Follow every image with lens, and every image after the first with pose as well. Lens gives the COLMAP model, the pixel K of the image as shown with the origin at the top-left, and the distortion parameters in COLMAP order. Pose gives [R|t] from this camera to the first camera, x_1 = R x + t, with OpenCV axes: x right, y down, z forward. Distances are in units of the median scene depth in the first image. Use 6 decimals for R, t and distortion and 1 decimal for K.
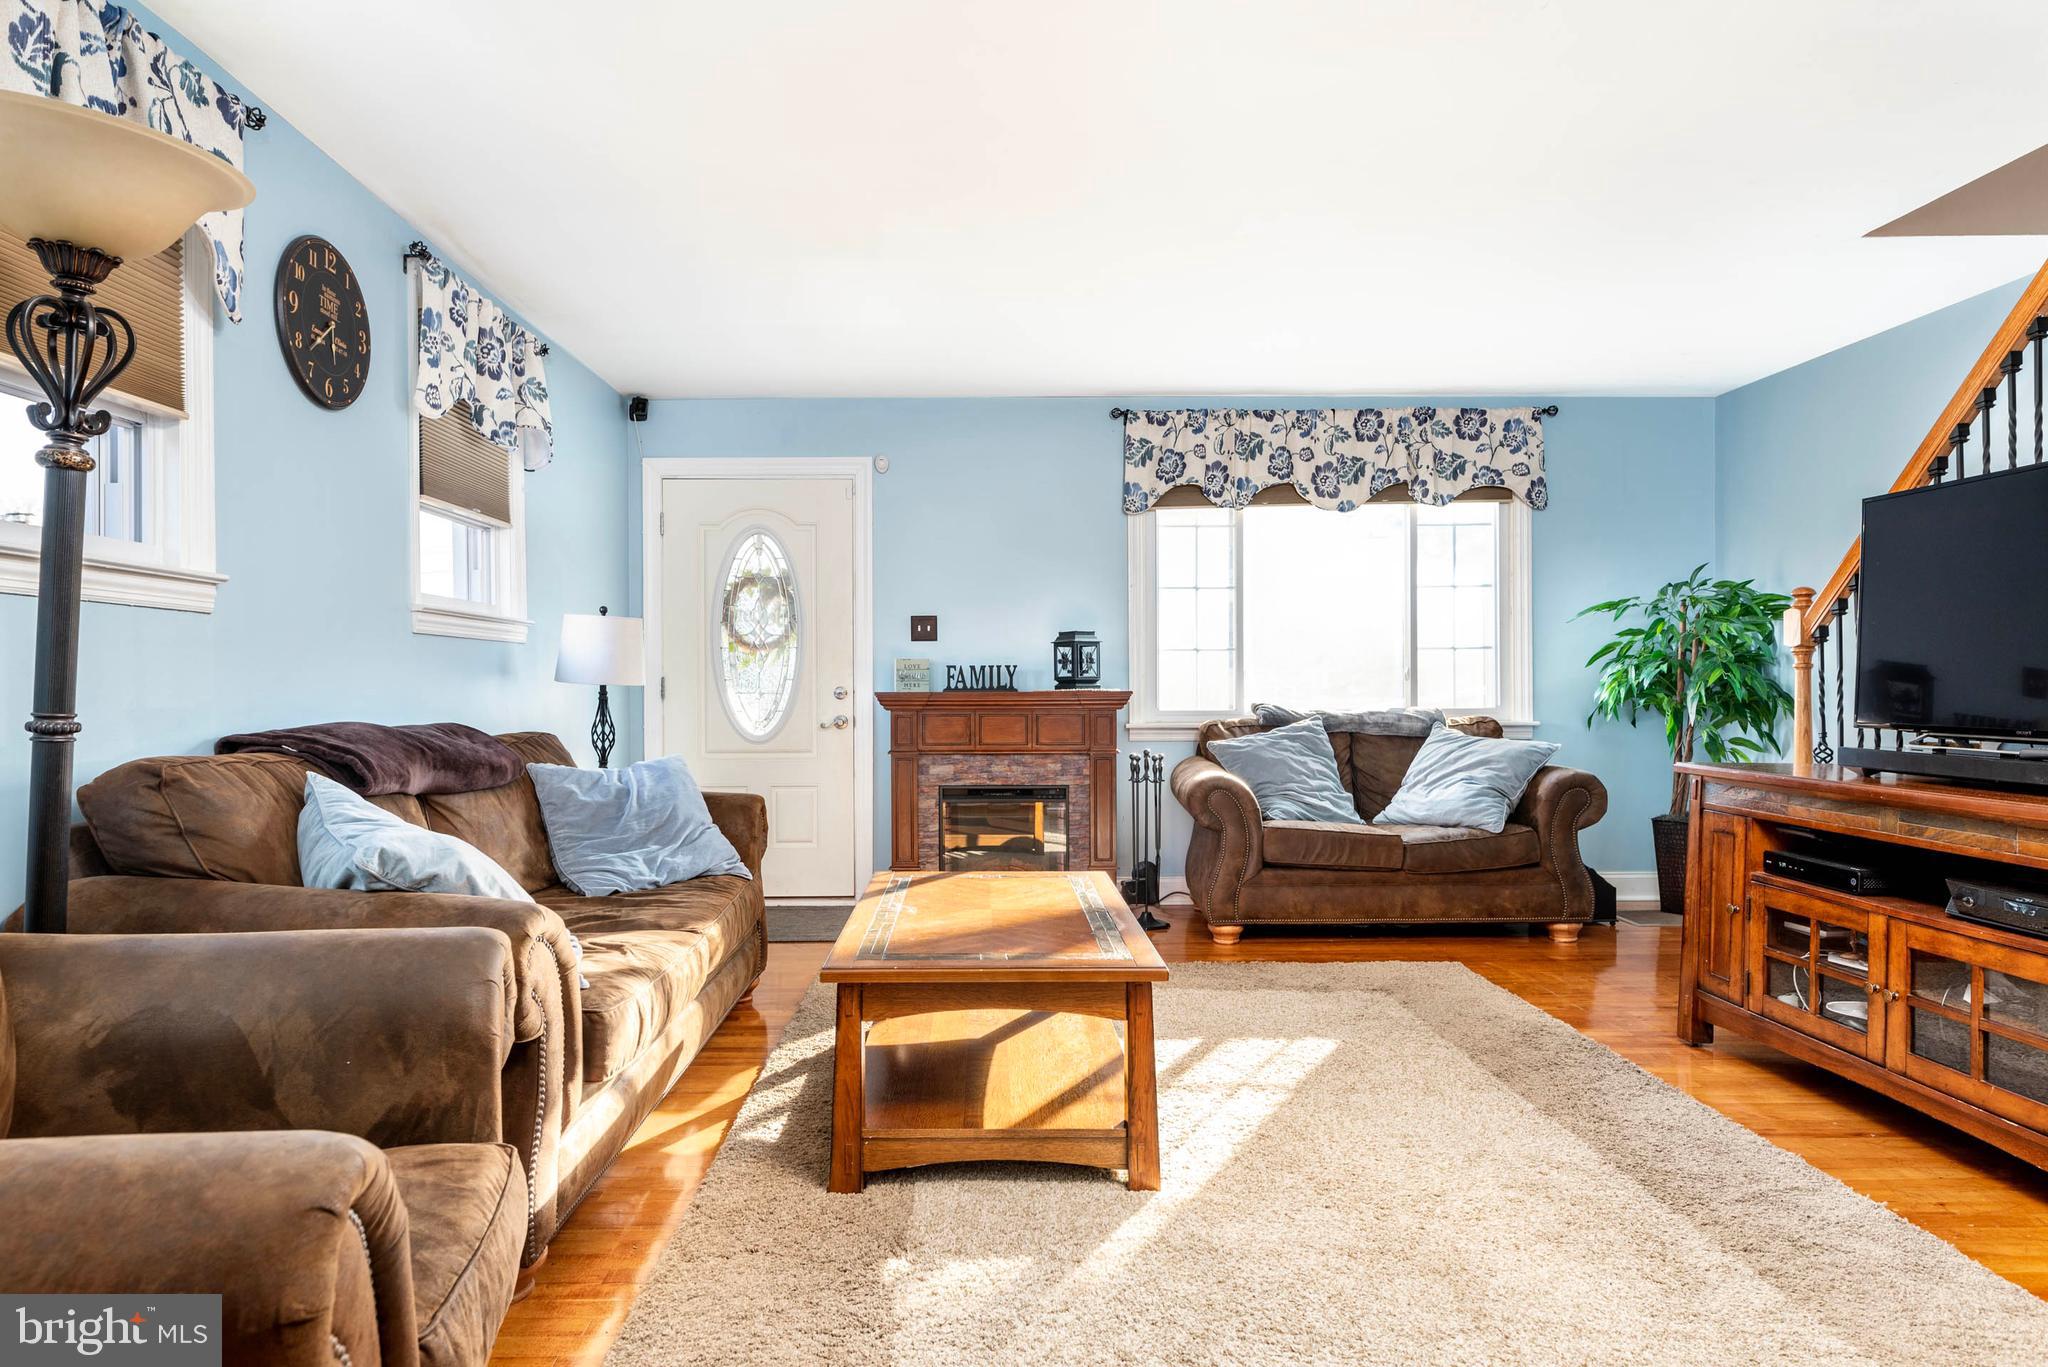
lens RADIAL K [[1198.2, 0, 967.2], [0, 1198.2, 691.7], [0, 0, 1]] dist [0.001443, 0.000754]
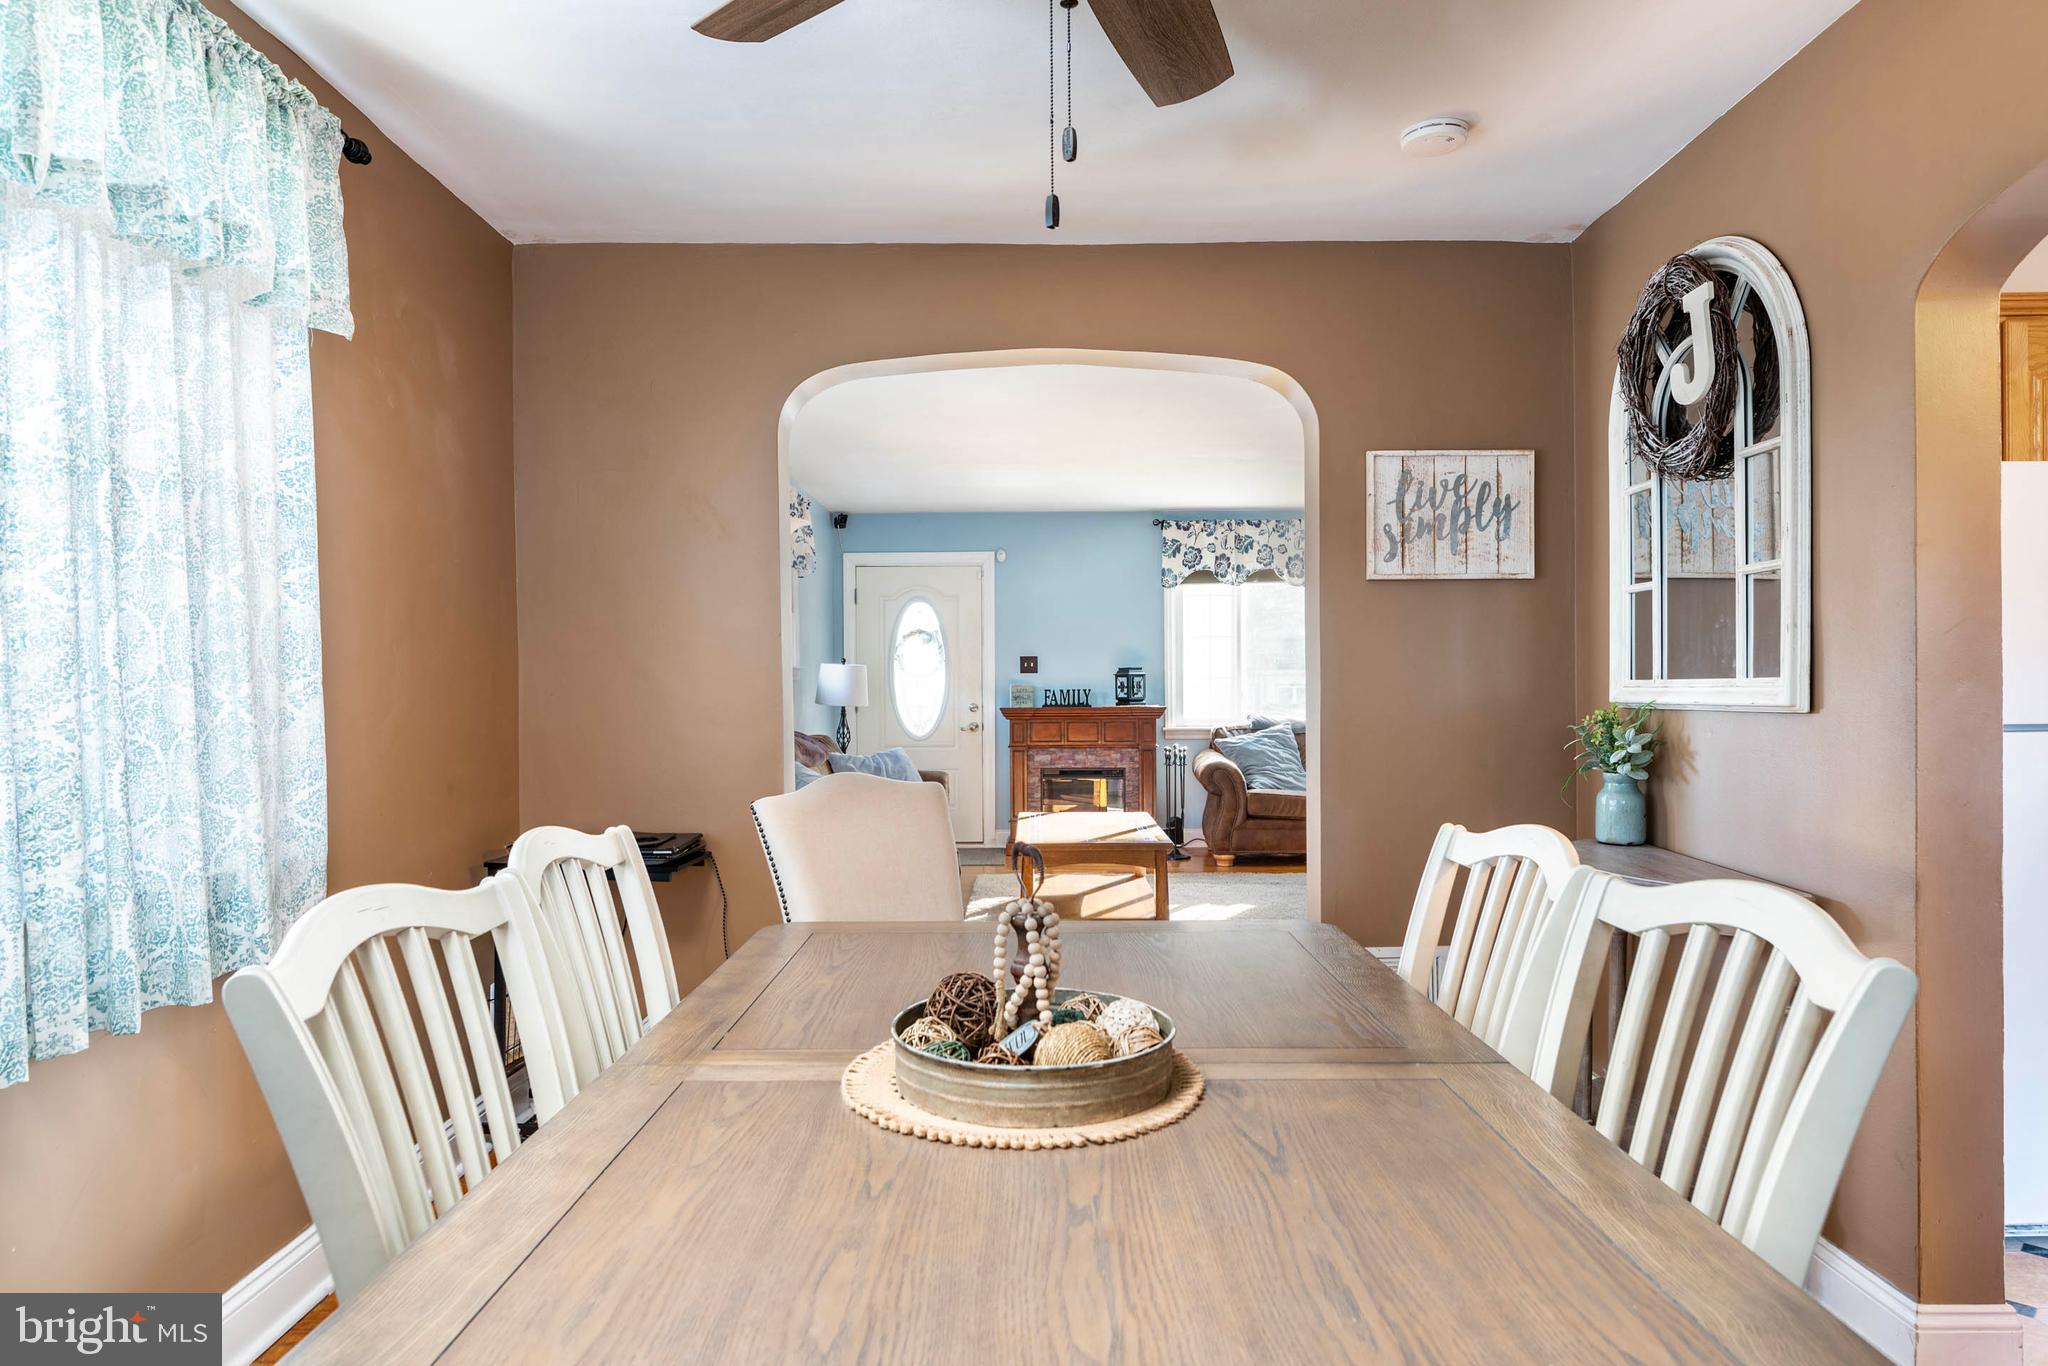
lens RADIAL K [[1165.1, 0, 1017.5], [0, 1165.1, 685.1], [0, 0, 1]] dist [-0.000349, 0.000131]
pose [[0.999995, -0.000888, -0.003189, -0.047308], [0.000871, 0.999986, -0.005155, -0.020255], [0.003194, 0.005152, 0.999982, -0.483625]]
